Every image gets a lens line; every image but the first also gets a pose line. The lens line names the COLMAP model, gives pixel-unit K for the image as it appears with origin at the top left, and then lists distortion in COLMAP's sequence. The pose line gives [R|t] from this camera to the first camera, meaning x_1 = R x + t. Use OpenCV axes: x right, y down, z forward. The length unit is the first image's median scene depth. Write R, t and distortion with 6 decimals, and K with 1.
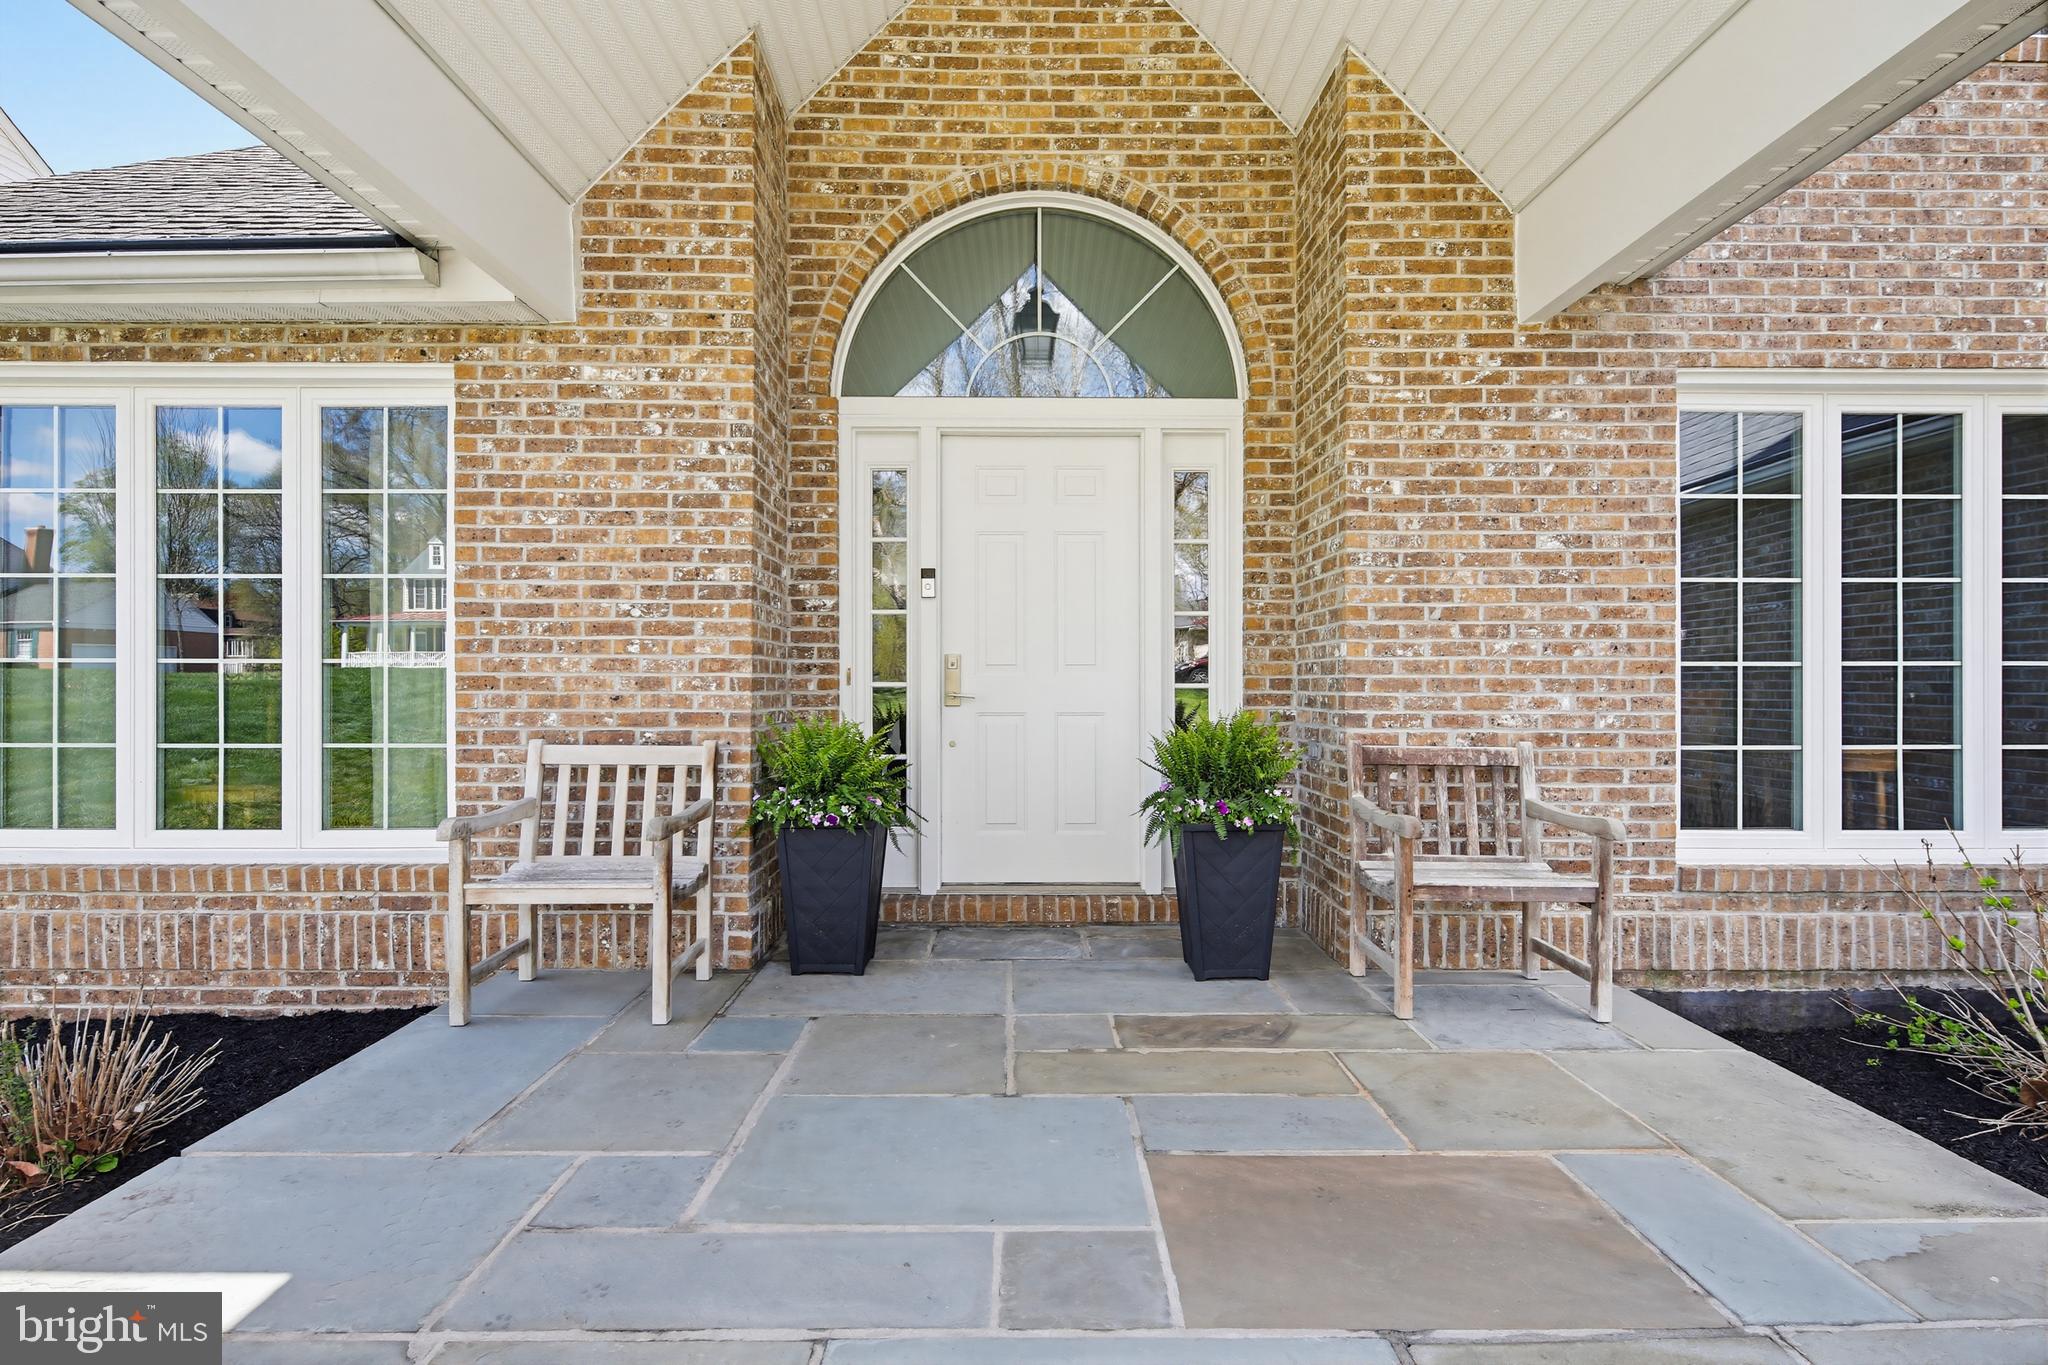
lens RADIAL K [[1007.2, 0, 1023.9], [0, 1007.2, 679.9], [0, 0, 1]] dist [0.003151, -0.000386]
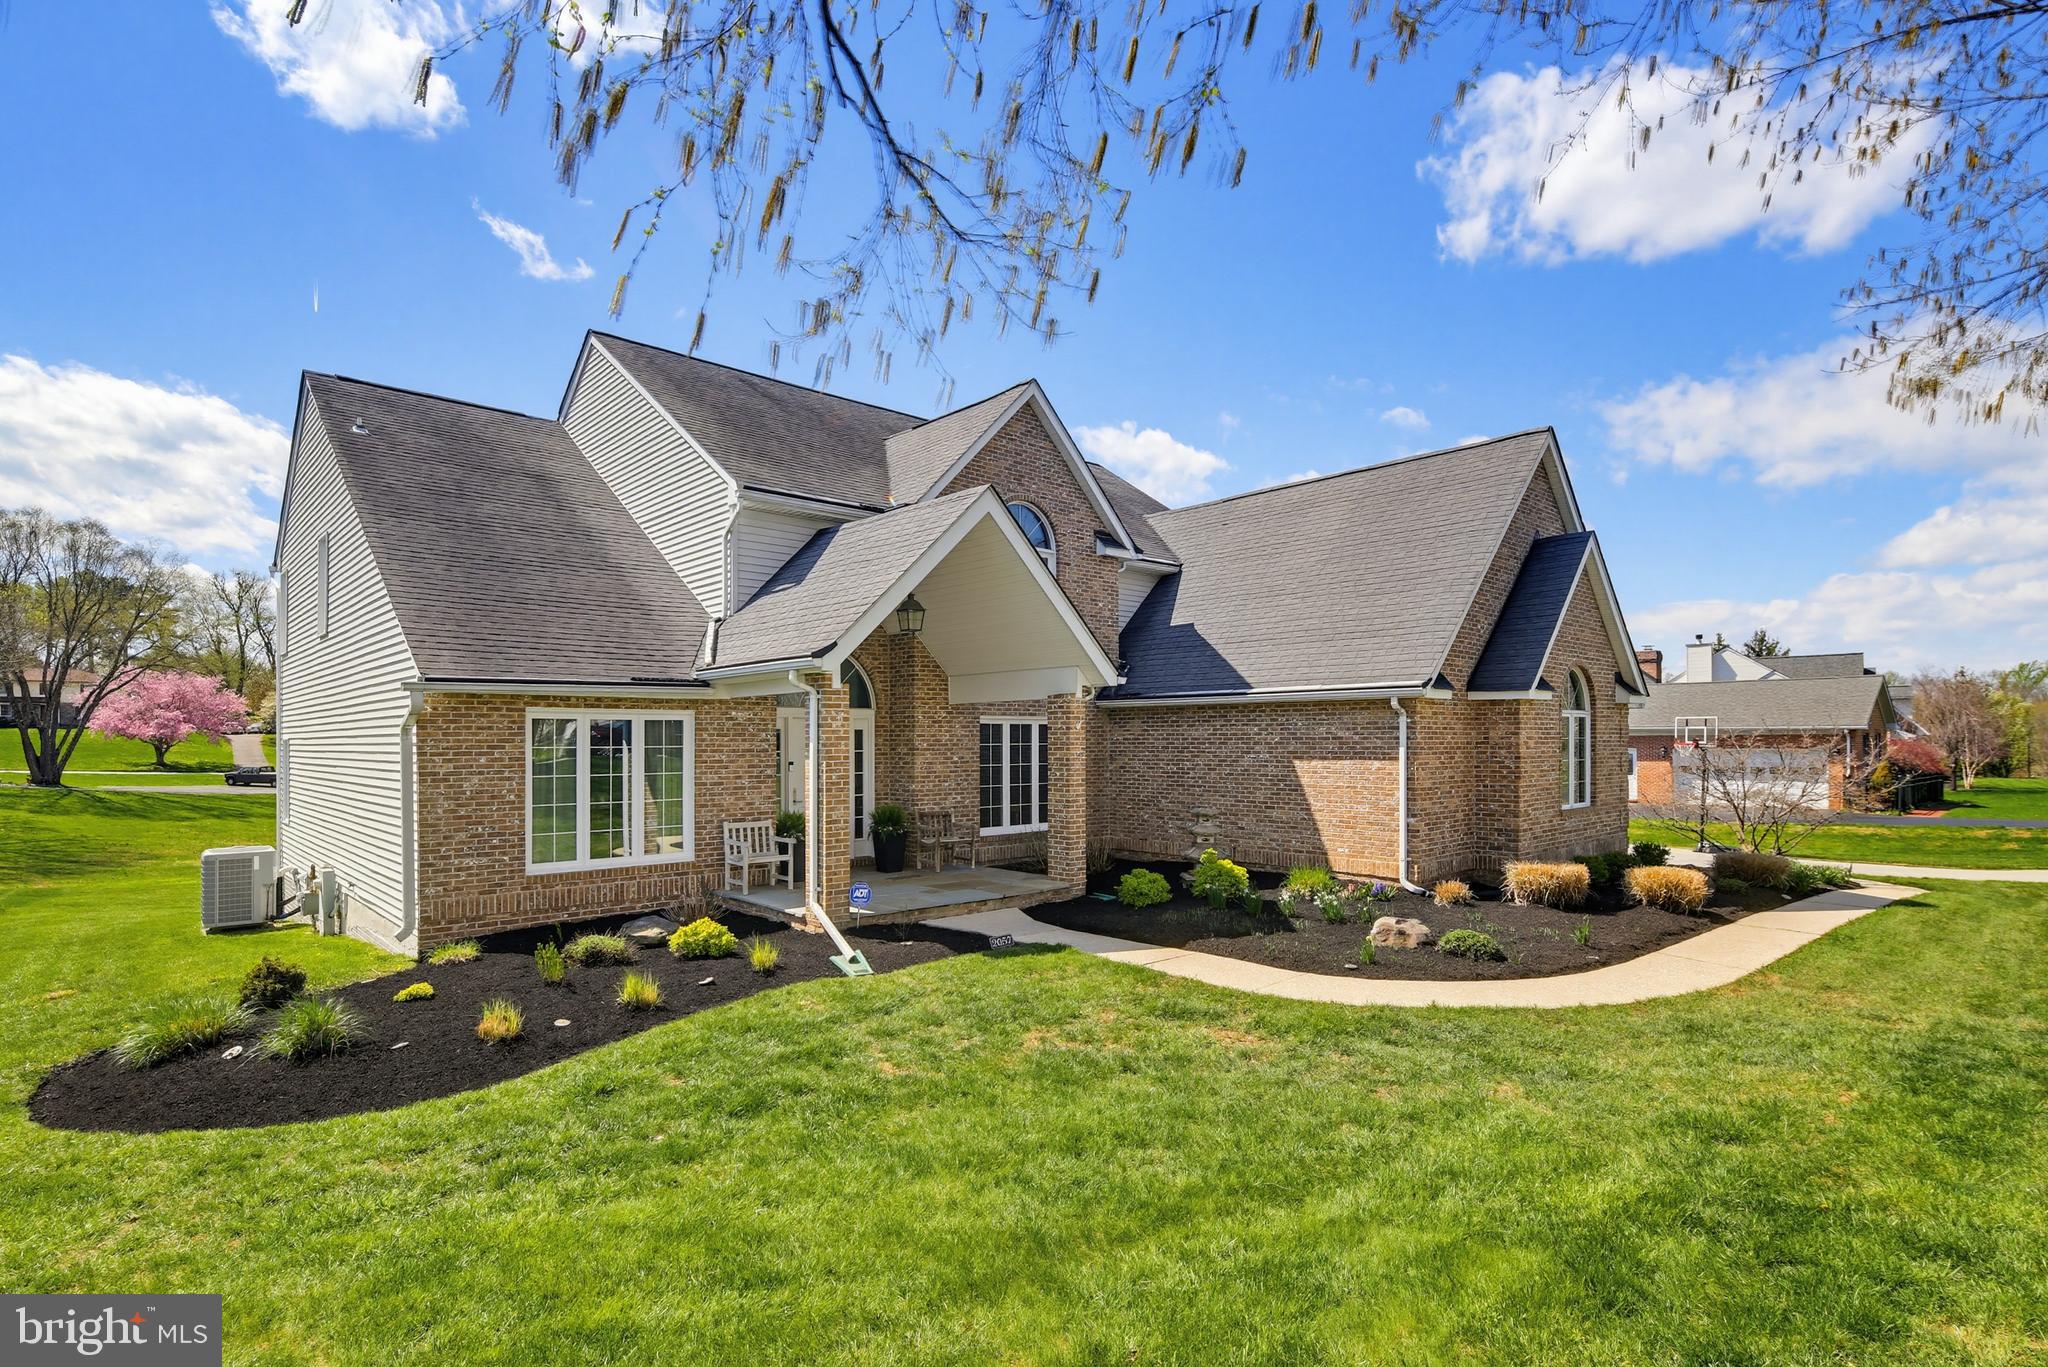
lens RADIAL K [[1007.2, 0, 1047.7], [0, 1007.2, 751.5], [0, 0, 1]] dist [0.003151, -0.000386]
pose [[0.729461, -0.010411, 0.683943, -1.942681], [0.001344, 0.999904, 0.013786, -0.216873], [-0.684021, -0.009137, 0.729405, -2.163260]]
